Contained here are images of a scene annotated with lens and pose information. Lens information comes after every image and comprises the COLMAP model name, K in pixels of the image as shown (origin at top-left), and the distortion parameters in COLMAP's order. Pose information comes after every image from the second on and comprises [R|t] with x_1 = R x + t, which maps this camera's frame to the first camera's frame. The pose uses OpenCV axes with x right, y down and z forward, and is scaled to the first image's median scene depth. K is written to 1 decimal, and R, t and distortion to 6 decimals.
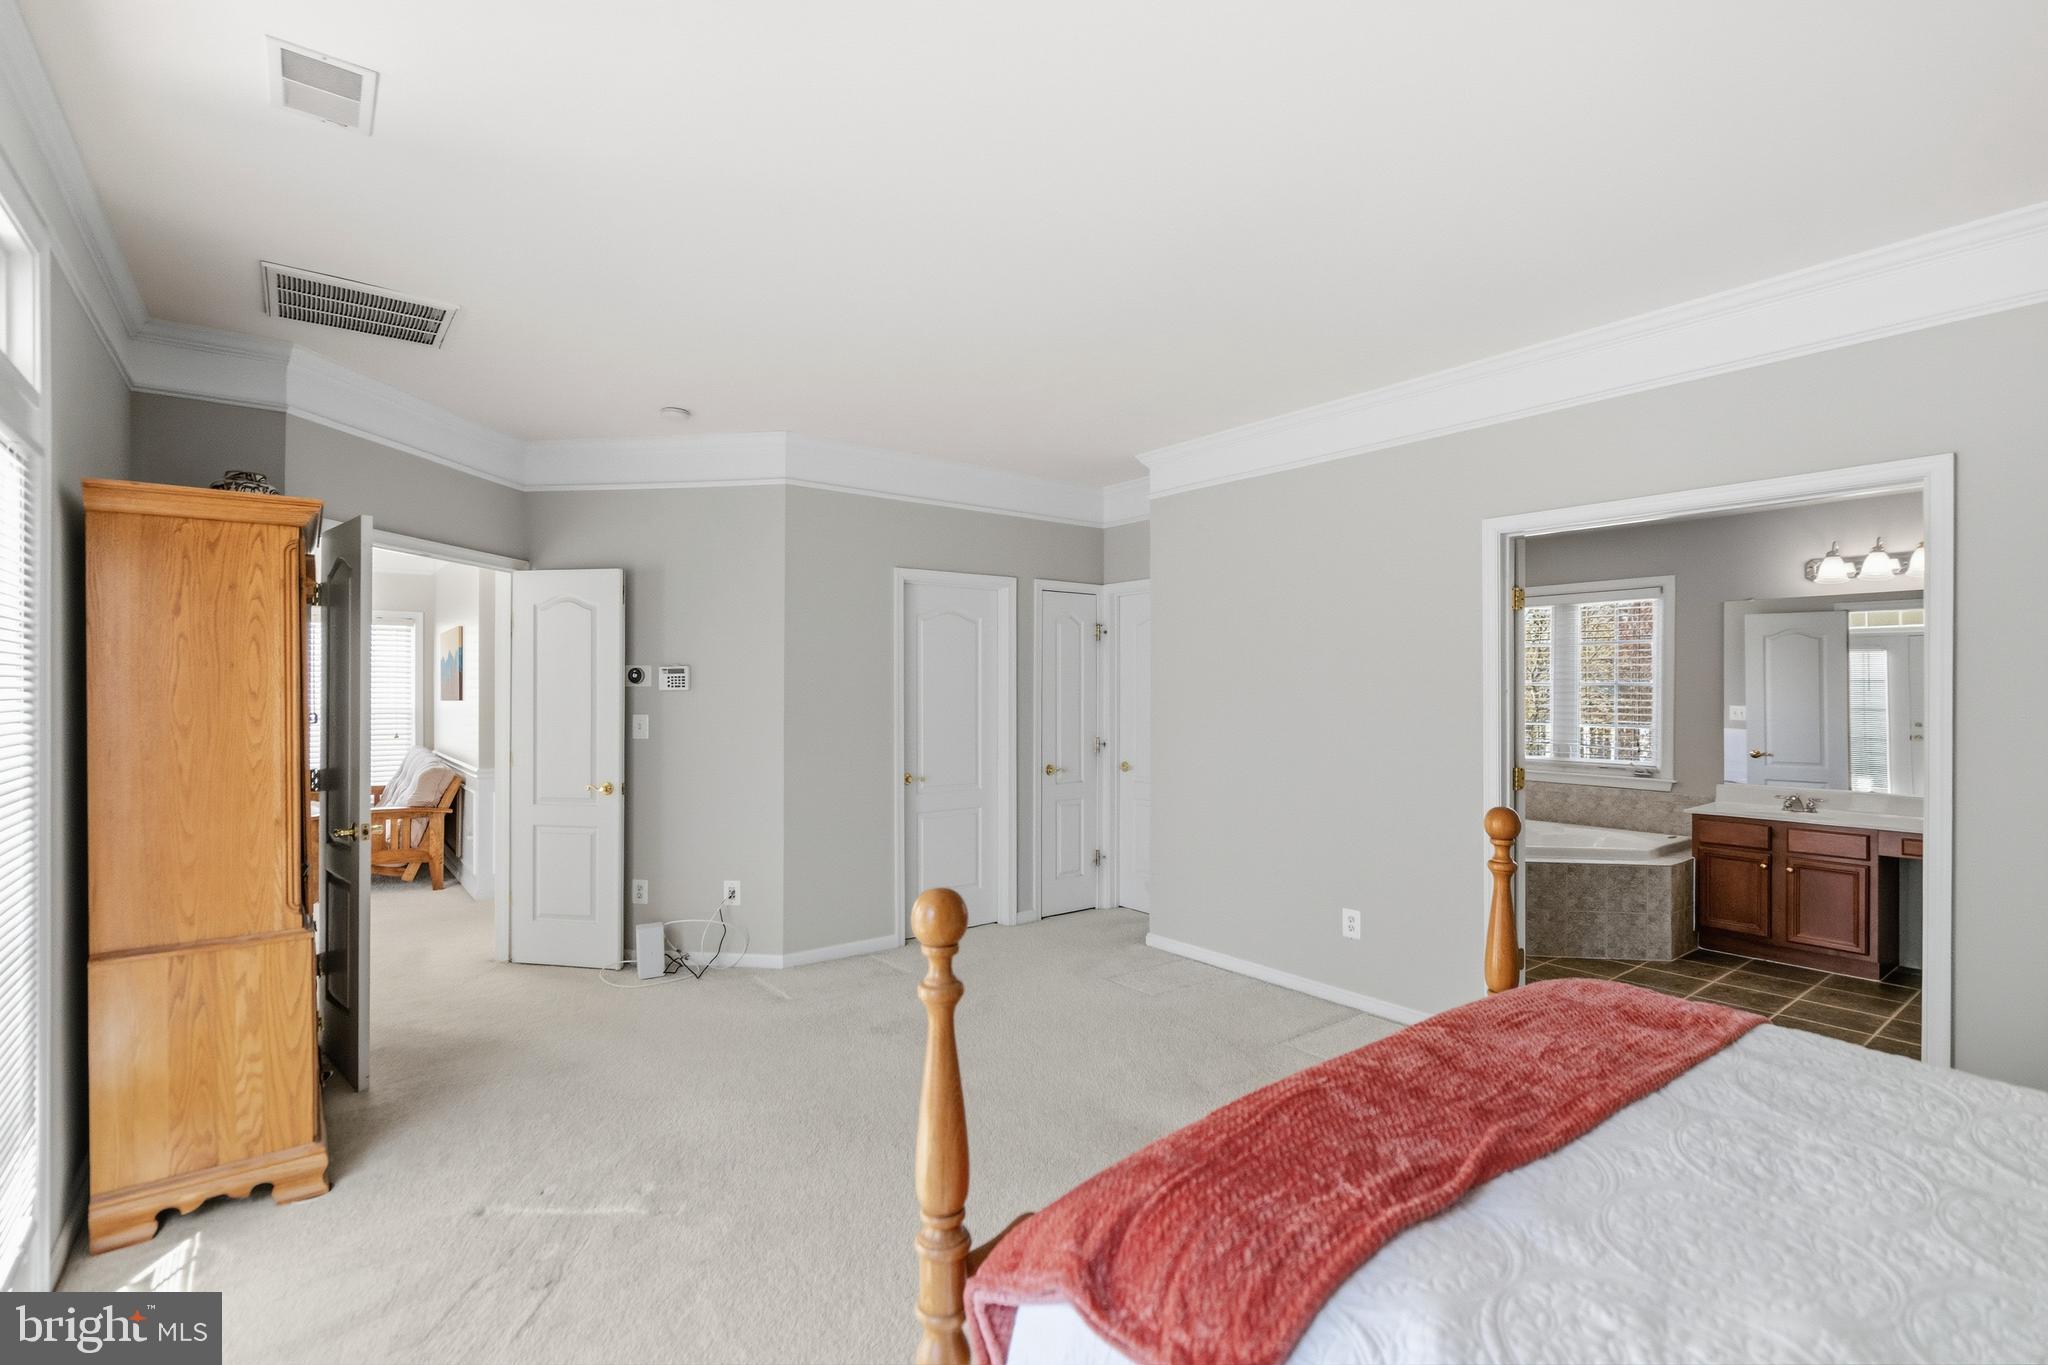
lens RADIAL K [[921.8, 0, 1013.8], [0, 921.8, 684.3], [0, 0, 1]] dist [-0.002563, 0.000719]
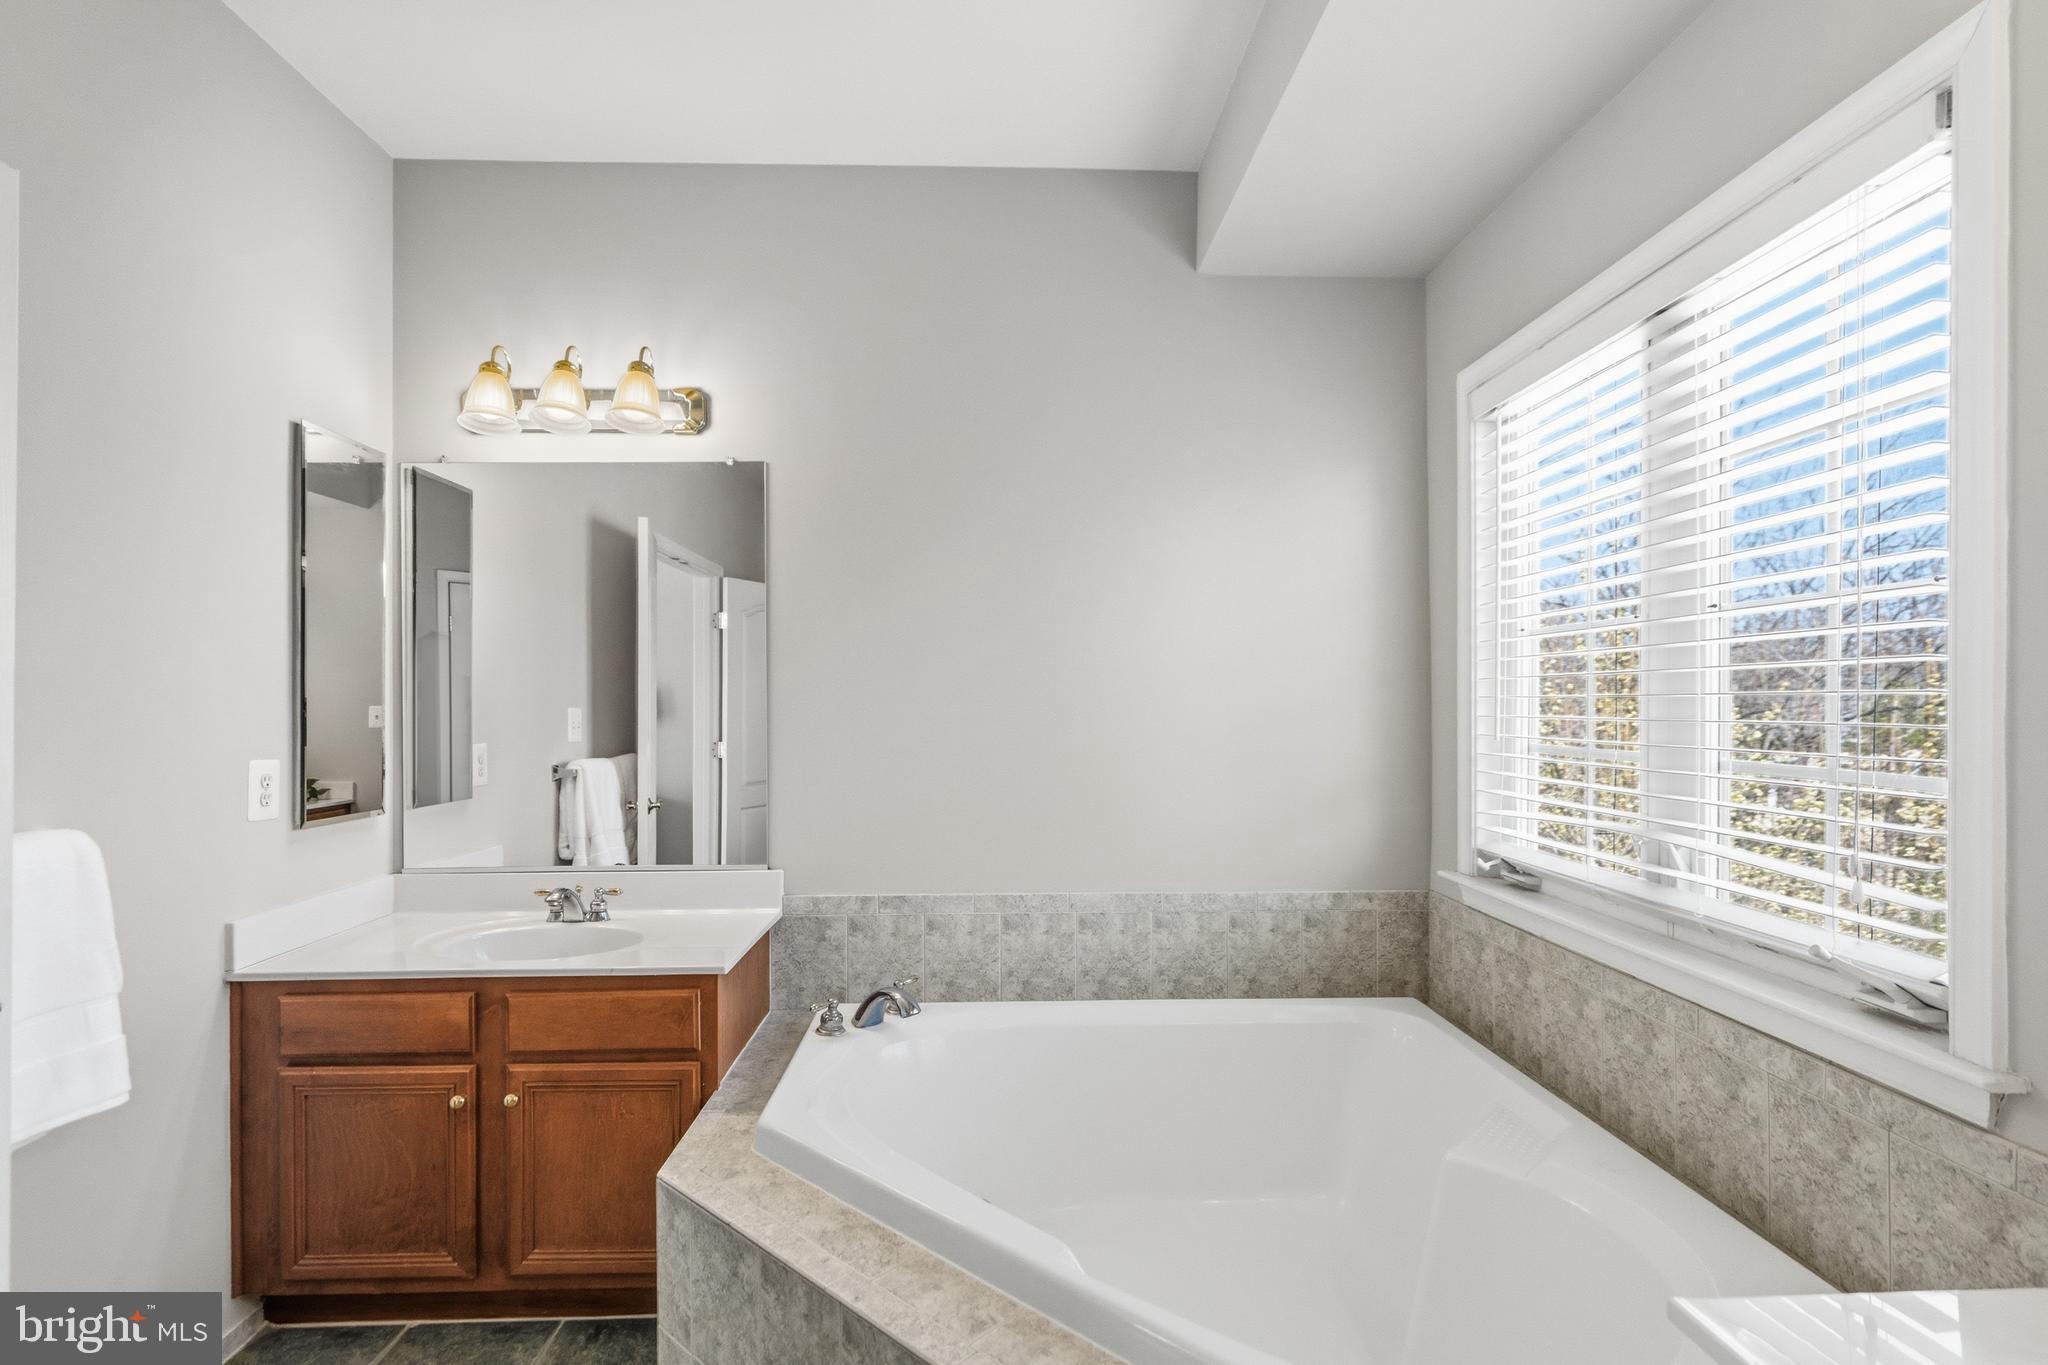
lens RADIAL K [[967.9, 0, 1001.8], [0, 967.9, 699.1], [0, 0, 1]] dist [-0.000884, 0.000006]
pose [[0.816361, -0.007904, -0.577488, 0.748845], [0.007198, 0.999968, -0.003511, 0.028659], [0.577497, -0.001290, 0.816392, 0.809587]]
